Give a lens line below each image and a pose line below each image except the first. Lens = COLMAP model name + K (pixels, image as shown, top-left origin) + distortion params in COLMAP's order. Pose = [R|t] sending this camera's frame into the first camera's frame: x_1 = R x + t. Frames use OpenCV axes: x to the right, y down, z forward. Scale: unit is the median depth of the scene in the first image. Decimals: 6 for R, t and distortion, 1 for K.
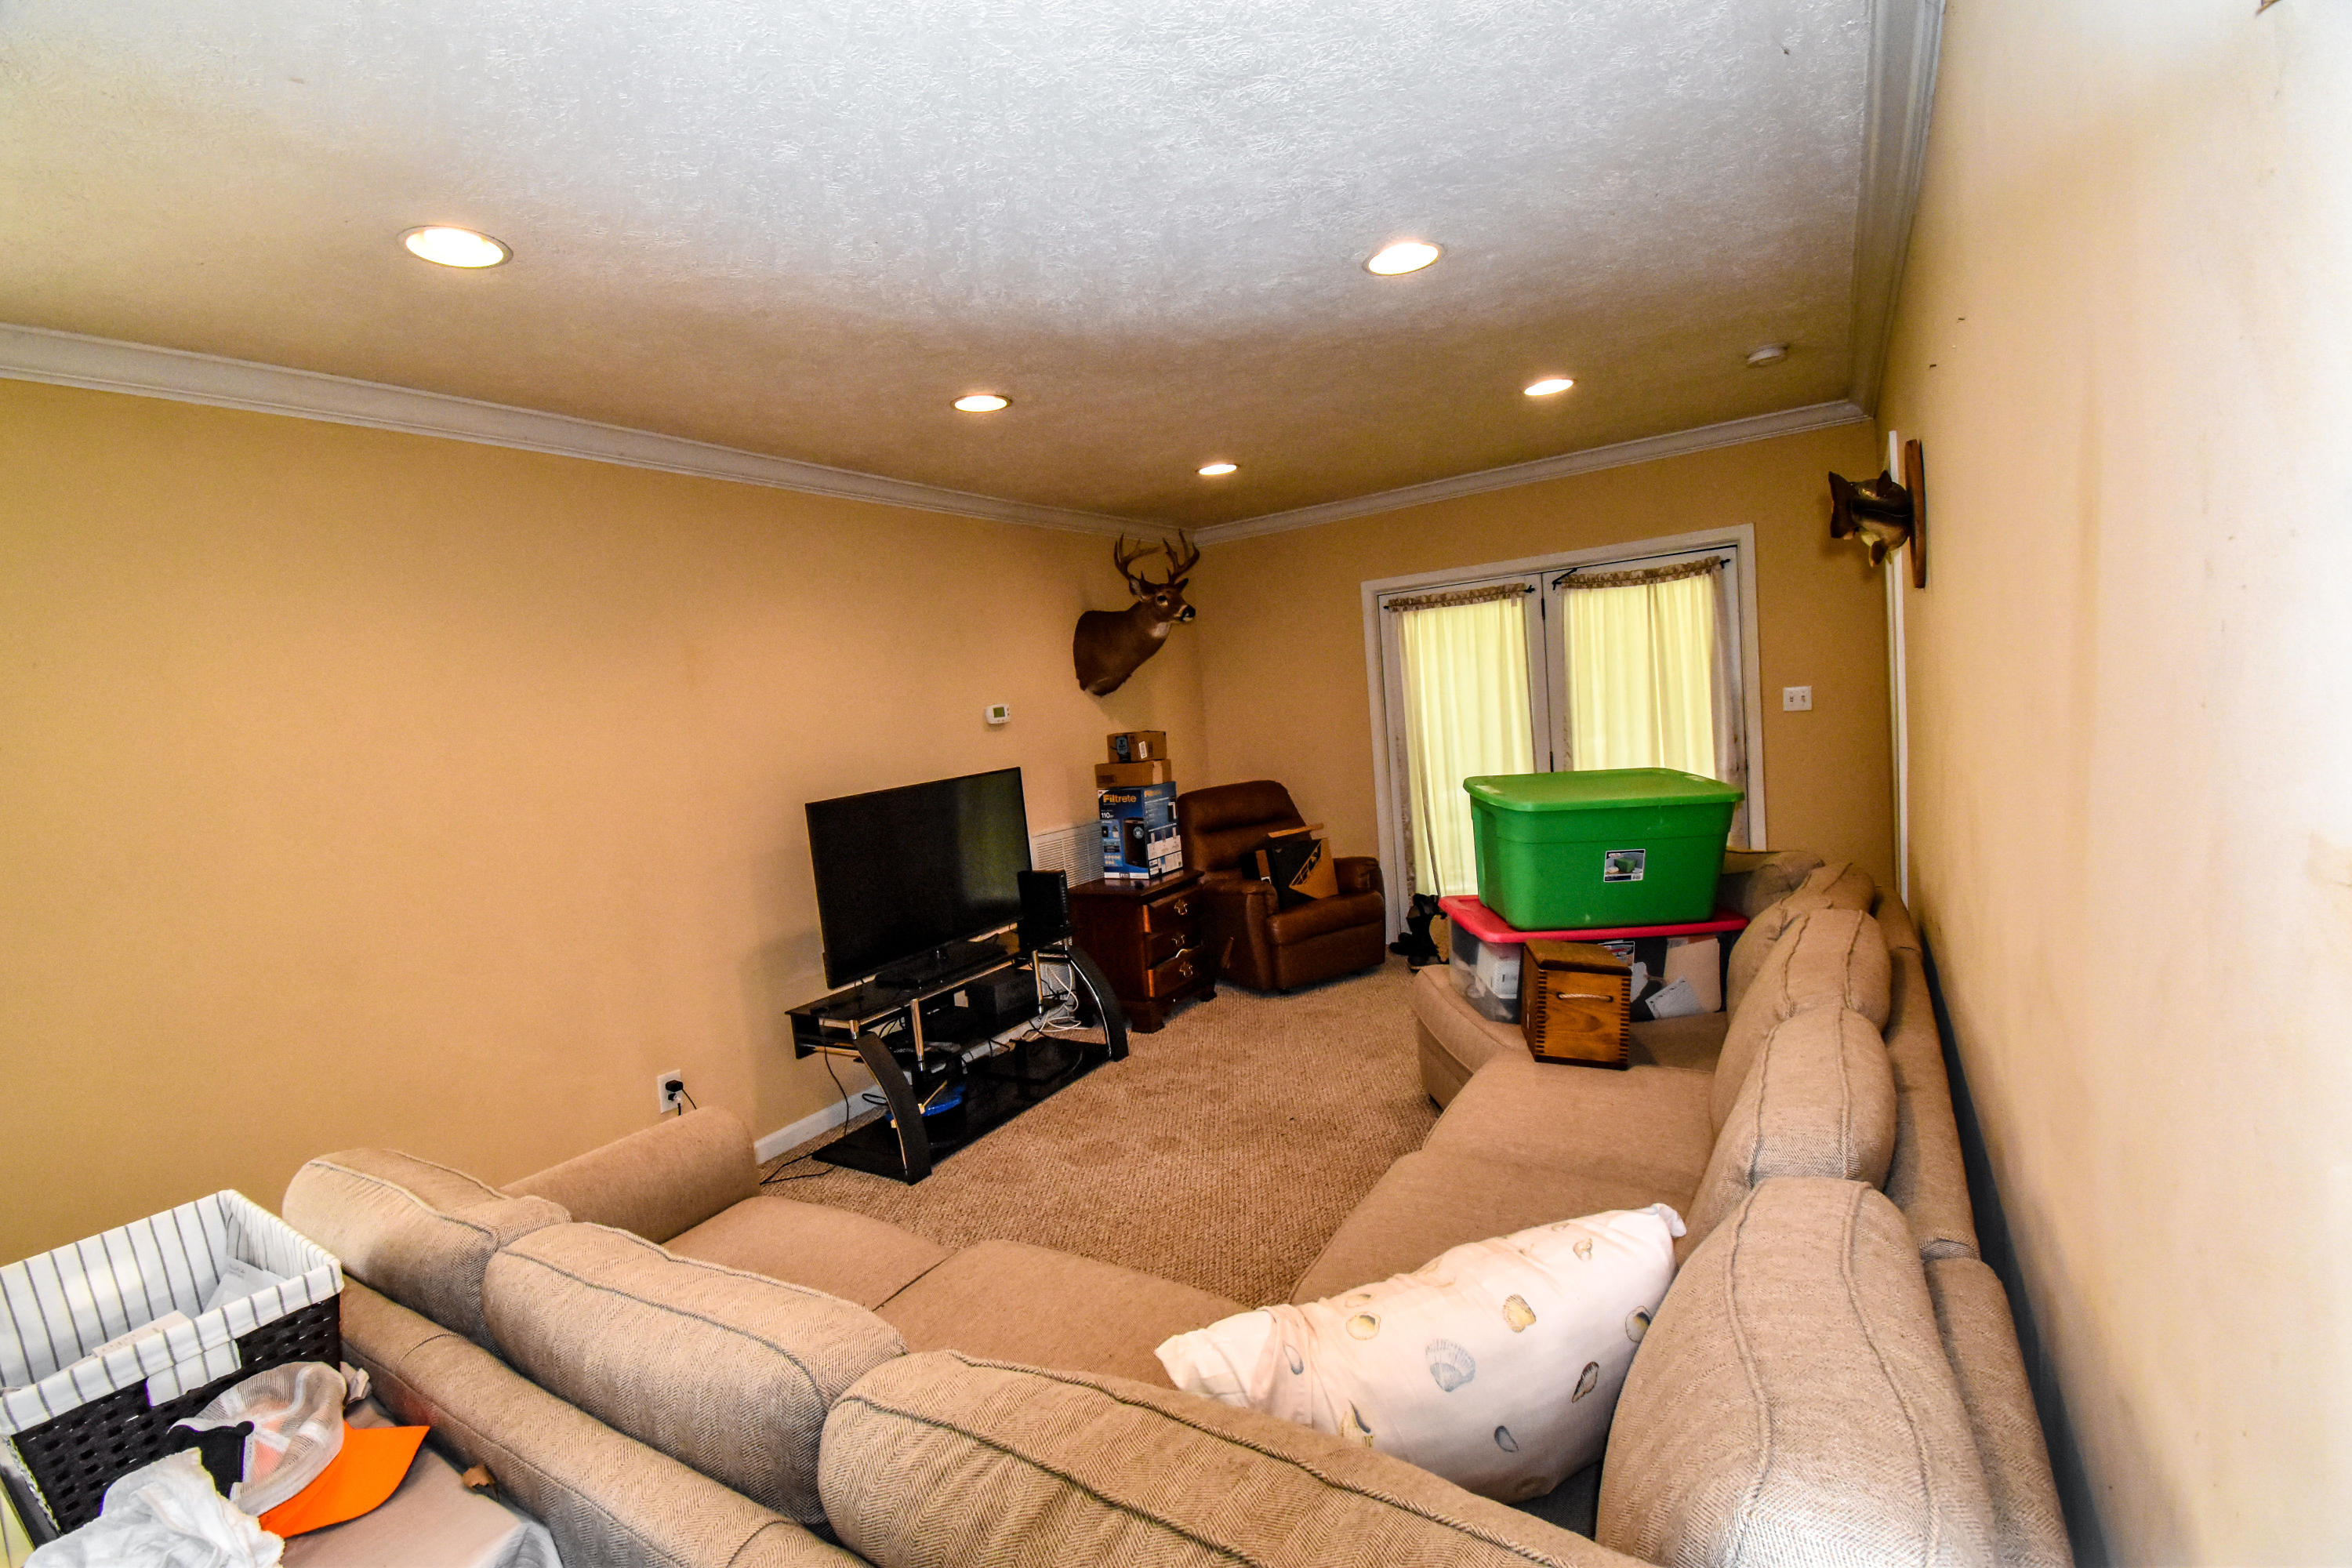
lens RADIAL K [[1037.1, 0, 1175.3], [0, 1037.1, 793.6], [0, 0, 1]] dist [0.017854, -0.025406]
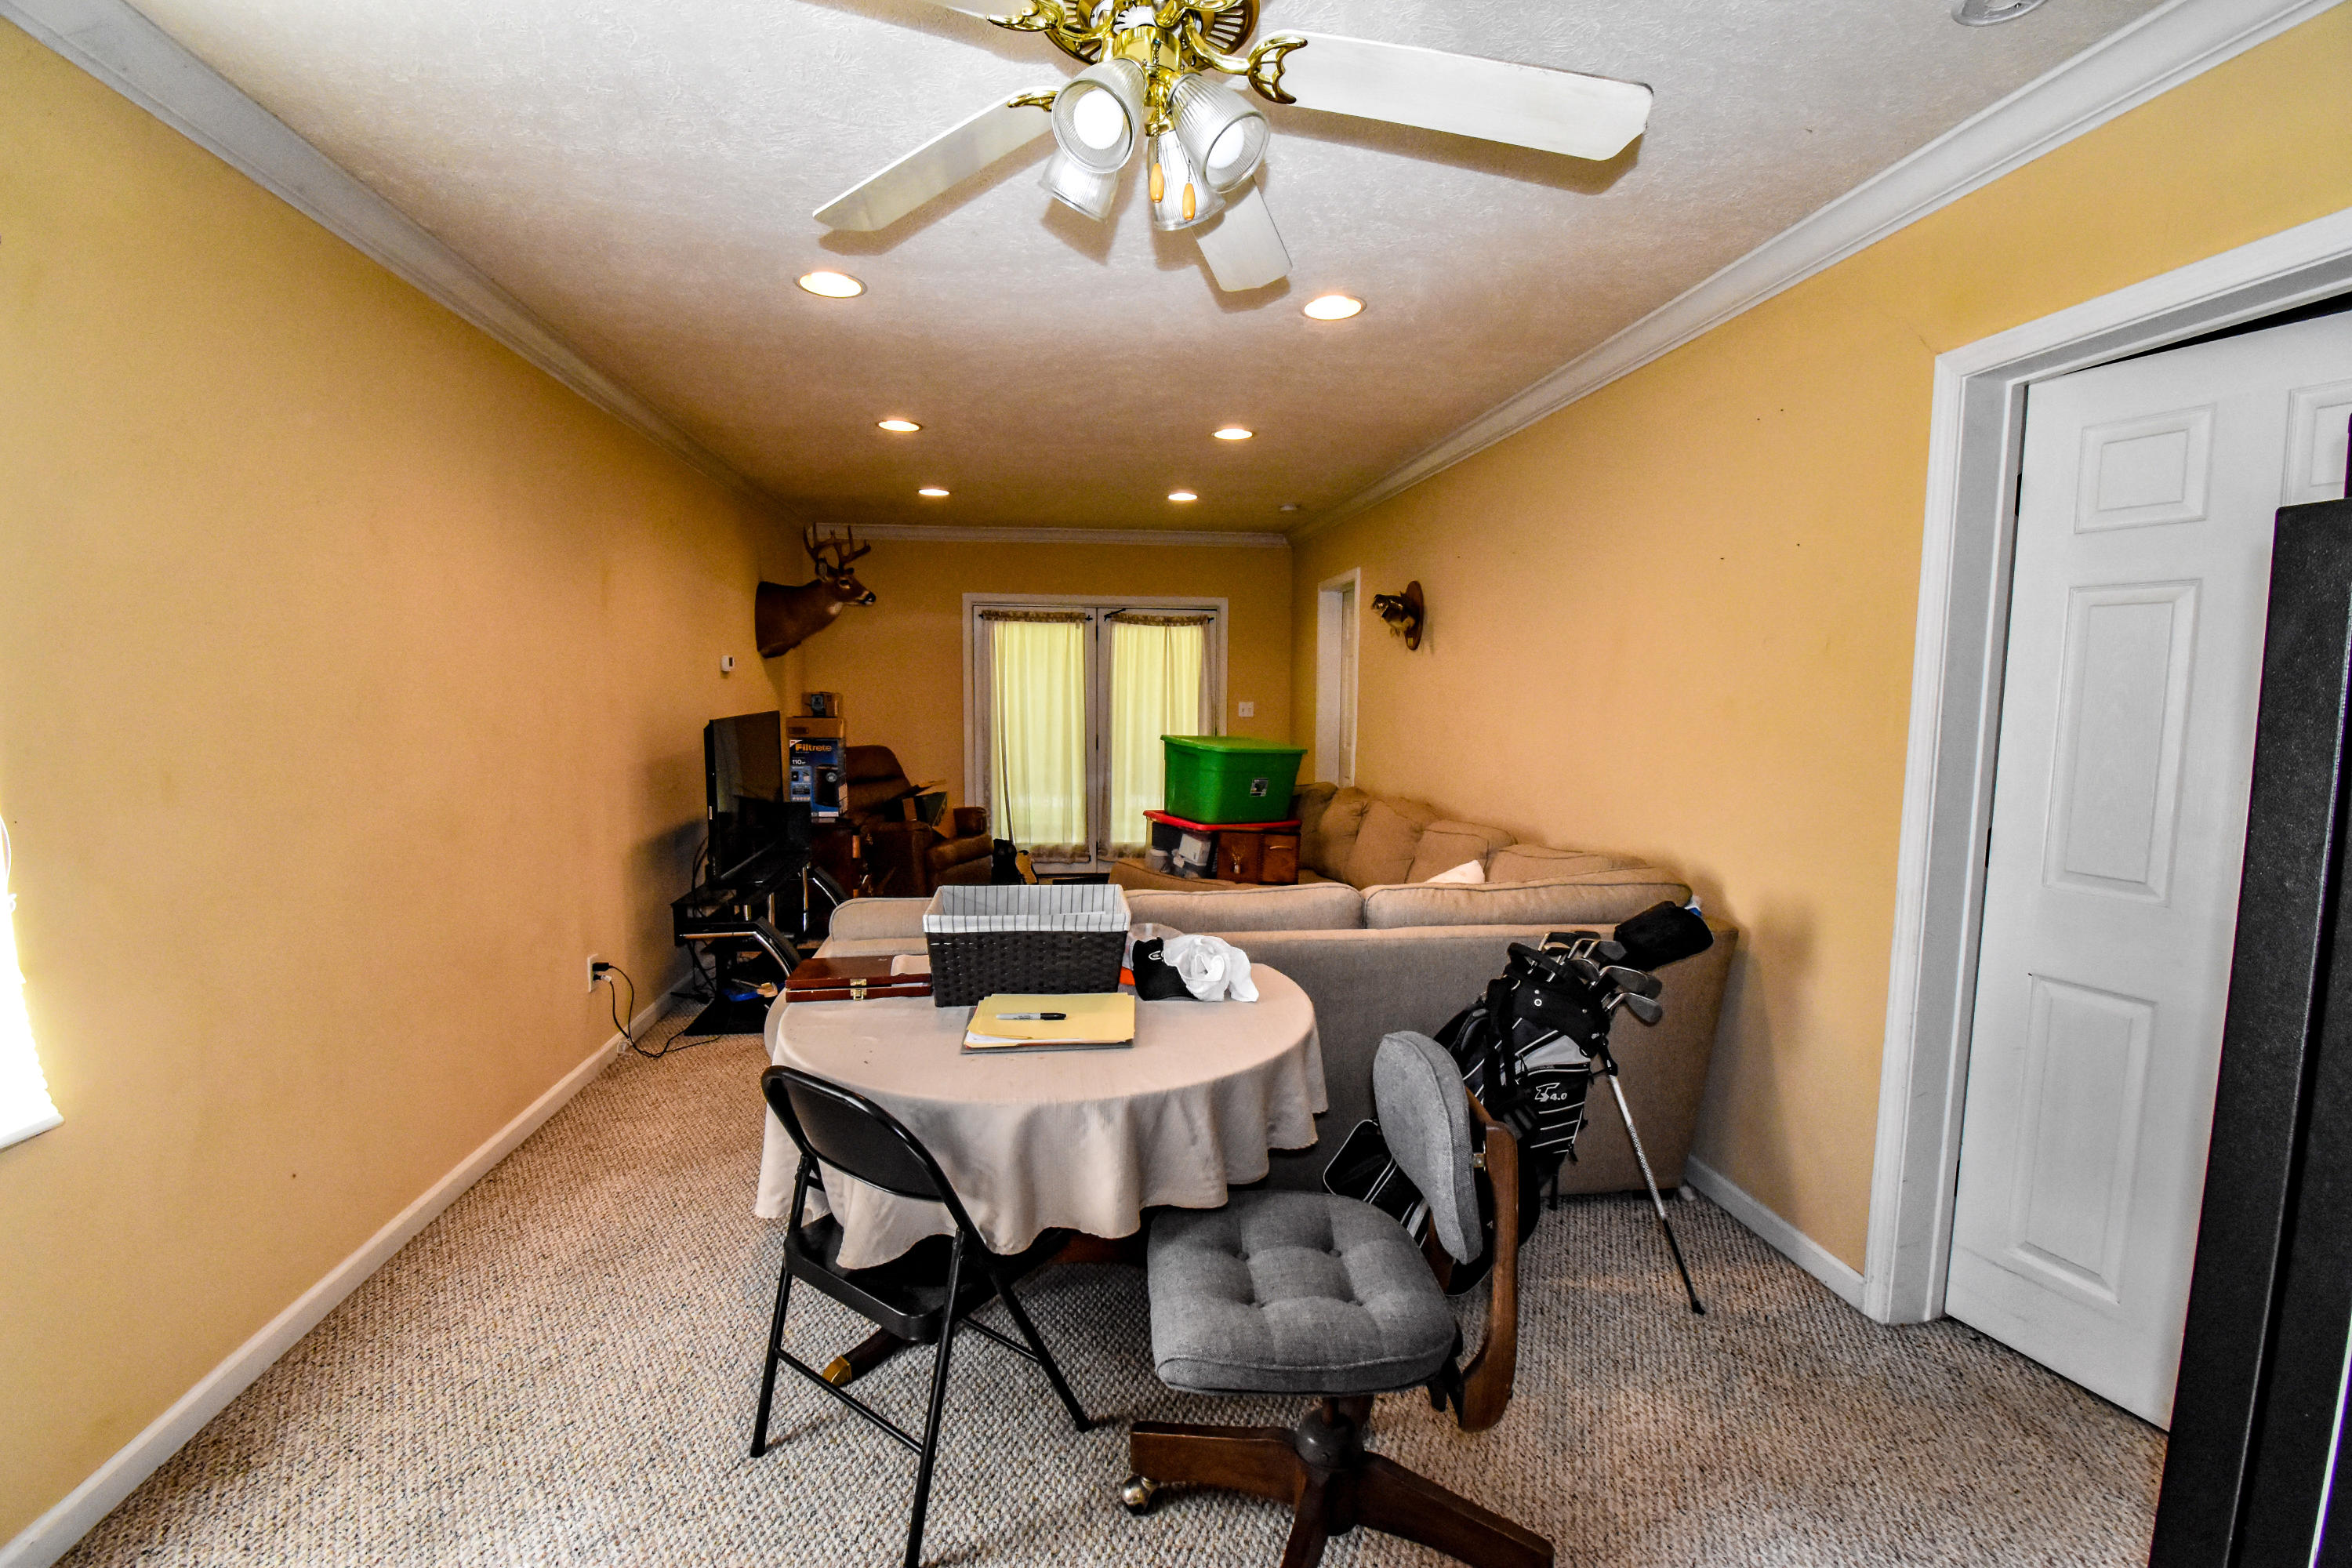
lens RADIAL K [[1037.1, 0, 1175.3], [0, 1037.1, 793.6], [0, 0, 1]] dist [0.017854, -0.025406]
pose [[0.764528, 0.031303, 0.643829, -0.486183], [-0.019976, 0.999491, -0.024874, 0.076228], [-0.644280, 0.006156, 0.764765, -0.151738]]
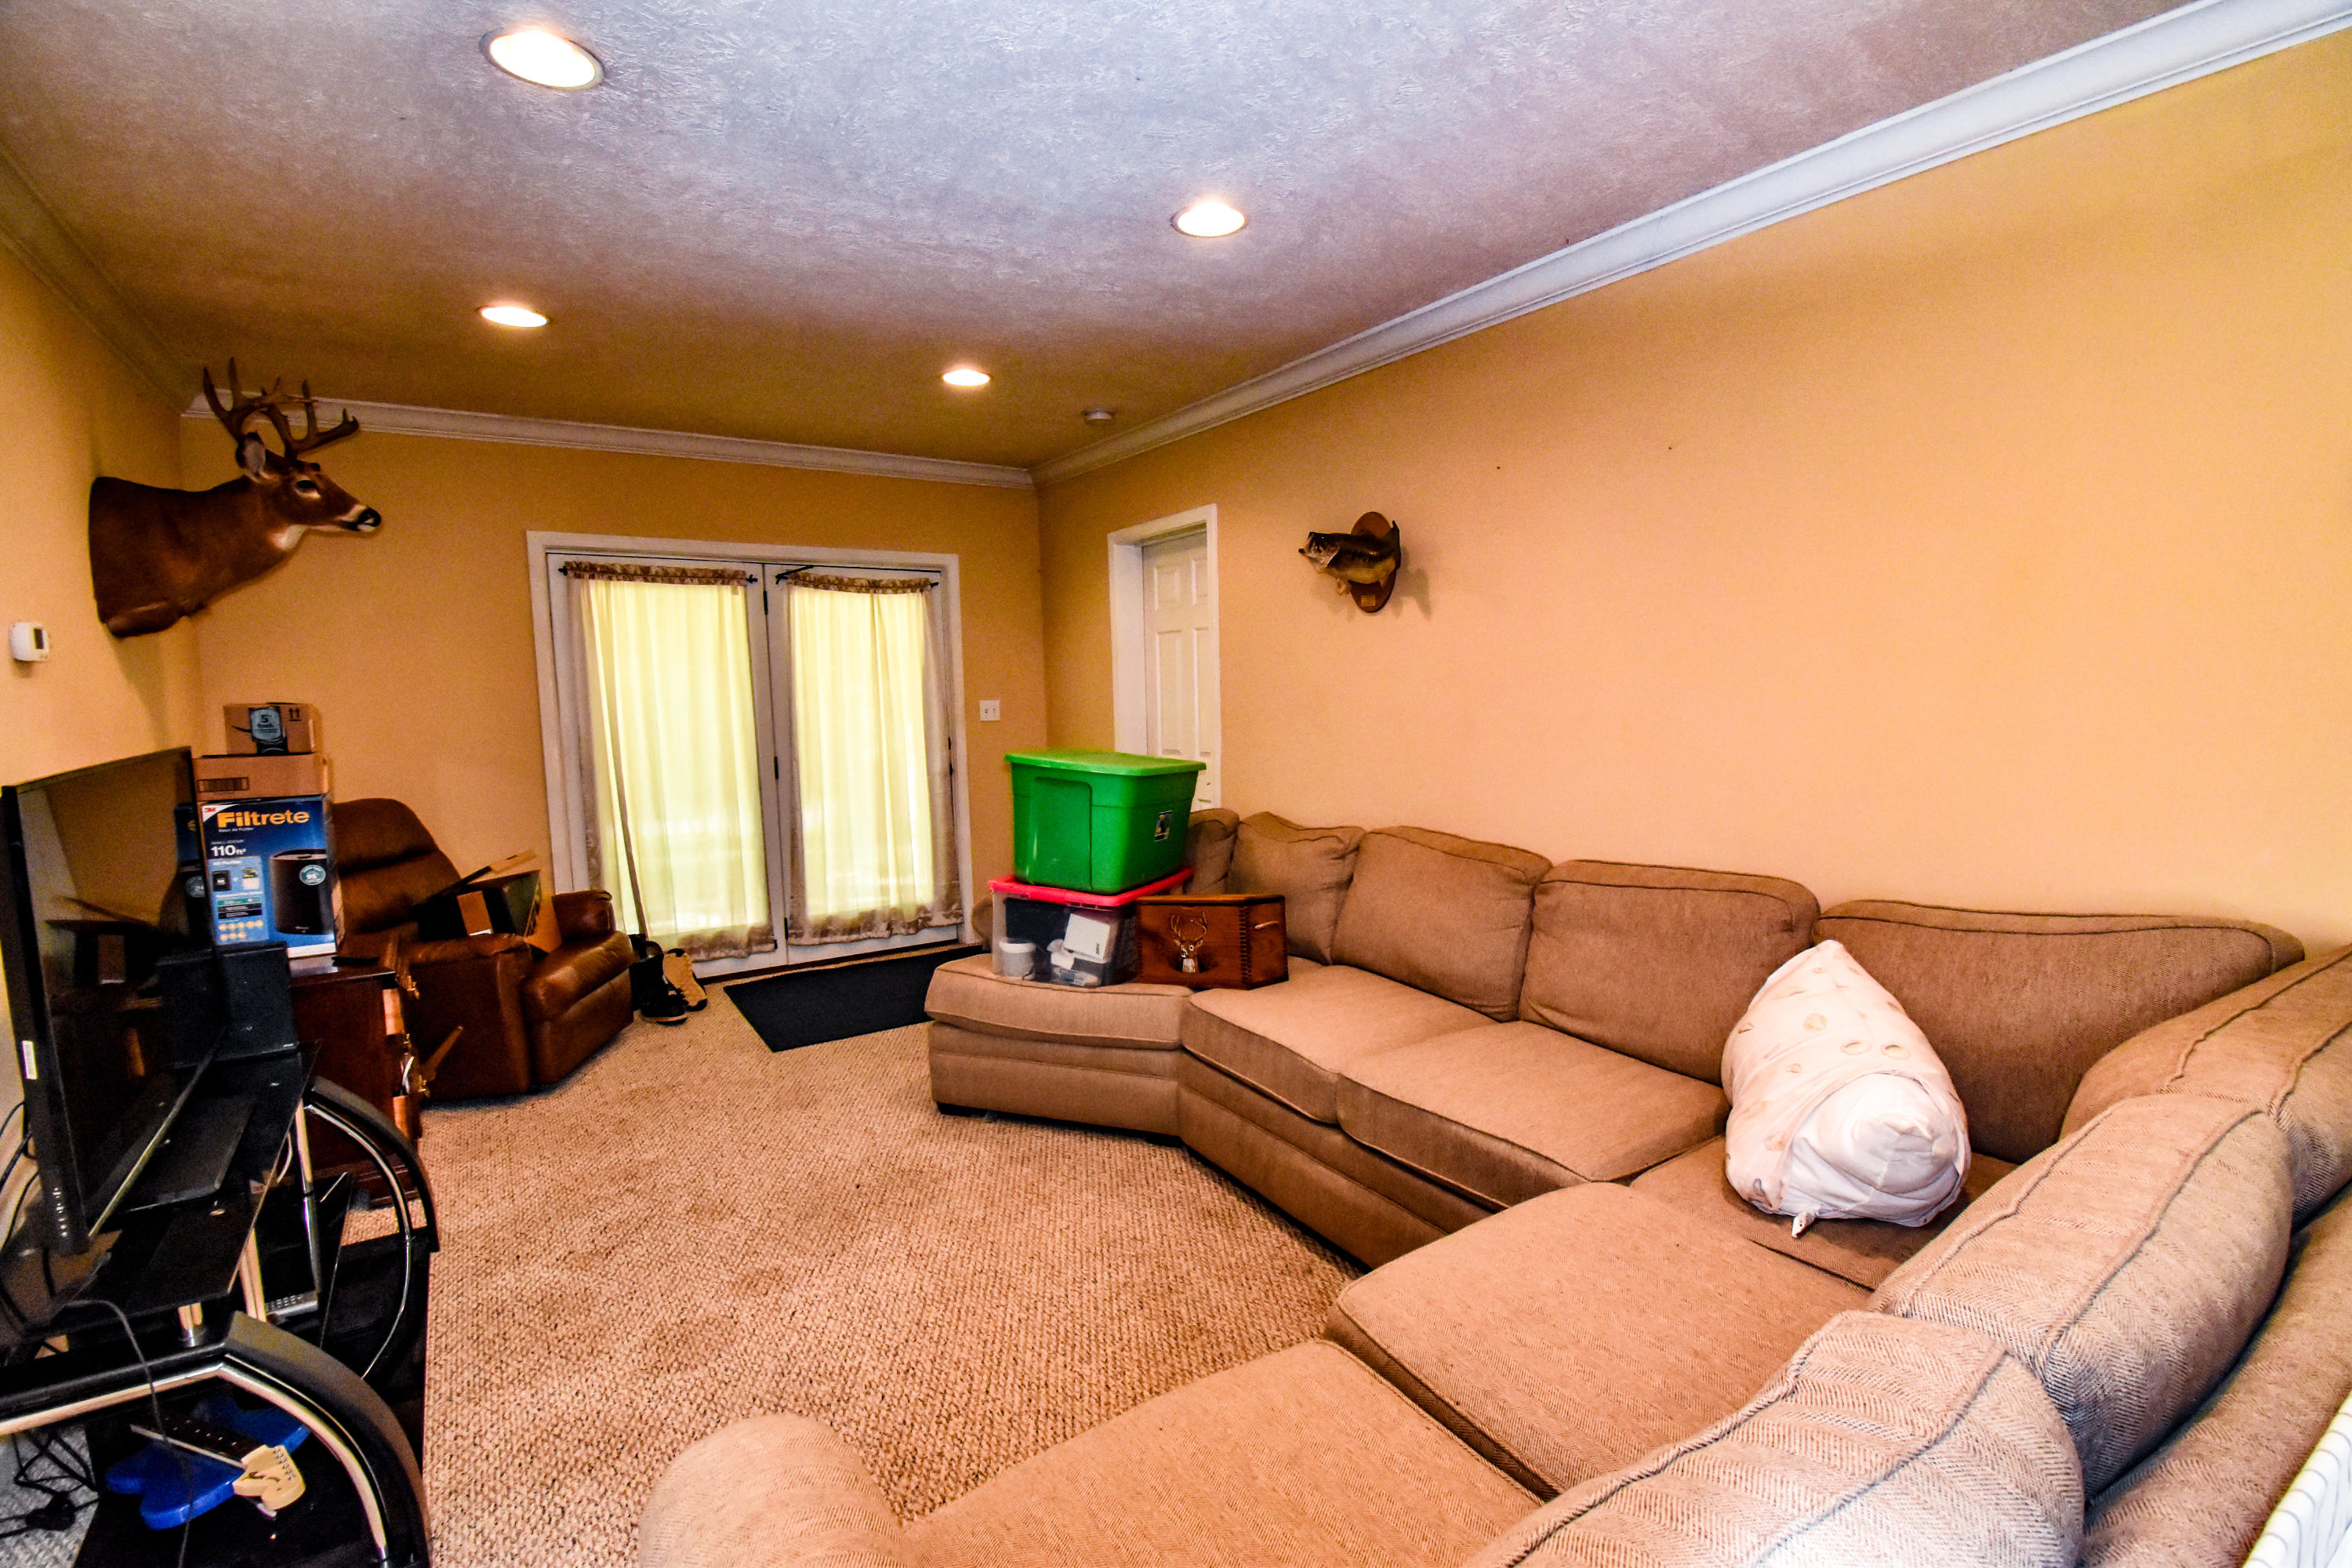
lens RADIAL K [[1037.1, 0, 1175.3], [0, 1037.1, 793.6], [0, 0, 1]] dist [0.017854, -0.025406]
pose [[0.407307, -0.011993, 0.913213, -0.360580], [0.064505, 0.997794, -0.015667, 0.031641], [-0.911011, 0.065288, 0.407182, 0.315280]]
